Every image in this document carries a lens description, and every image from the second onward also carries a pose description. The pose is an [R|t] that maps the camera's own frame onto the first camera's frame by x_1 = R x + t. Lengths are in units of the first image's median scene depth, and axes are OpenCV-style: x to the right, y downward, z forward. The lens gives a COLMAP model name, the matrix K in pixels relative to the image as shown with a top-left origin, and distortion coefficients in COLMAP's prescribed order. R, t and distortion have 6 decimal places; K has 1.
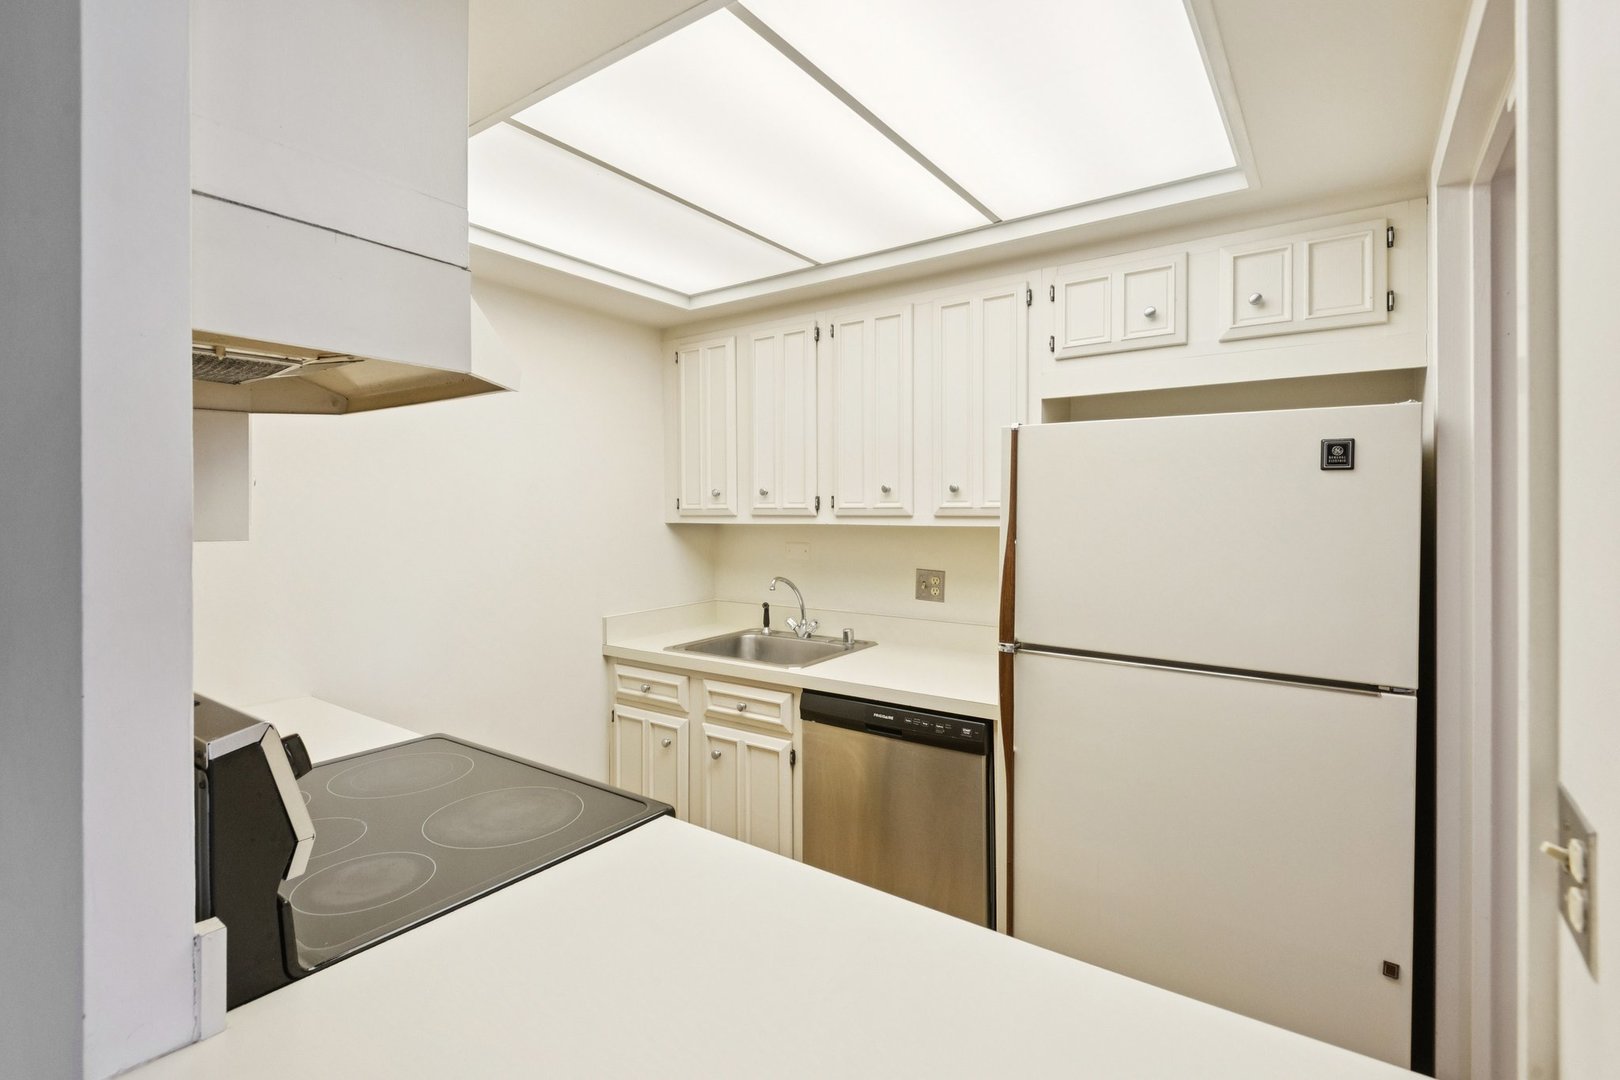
lens RADIAL K [[747.4, 0, 773.6], [0, 747.4, 502.9], [0, 0, 1]] dist [-0.000643, -0.000073]
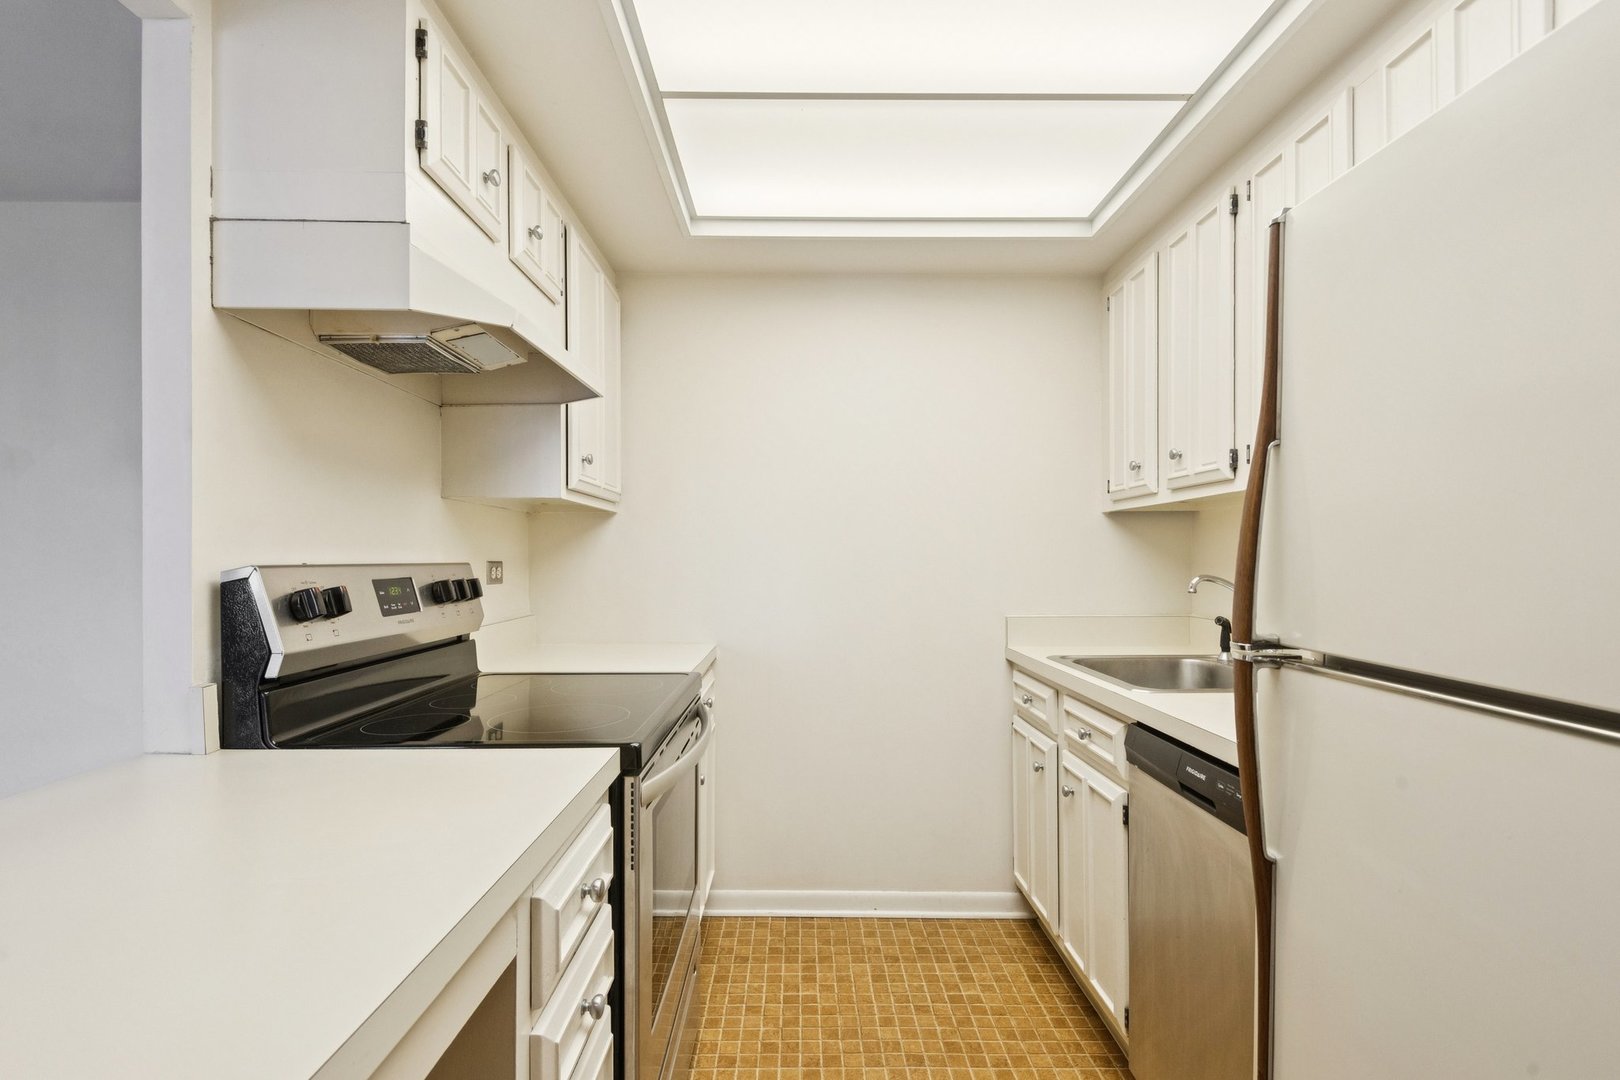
lens RADIAL K [[746.3, 0, 807.4], [0, 746.3, 556.5], [0, 0, 1]] dist [0.002060, 0.000118]
pose [[0.621747, 0.005520, -0.783199, 0.399719], [-0.000964, 0.999980, 0.006282, 0.095360], [0.783217, -0.003151, 0.621740, 0.333367]]
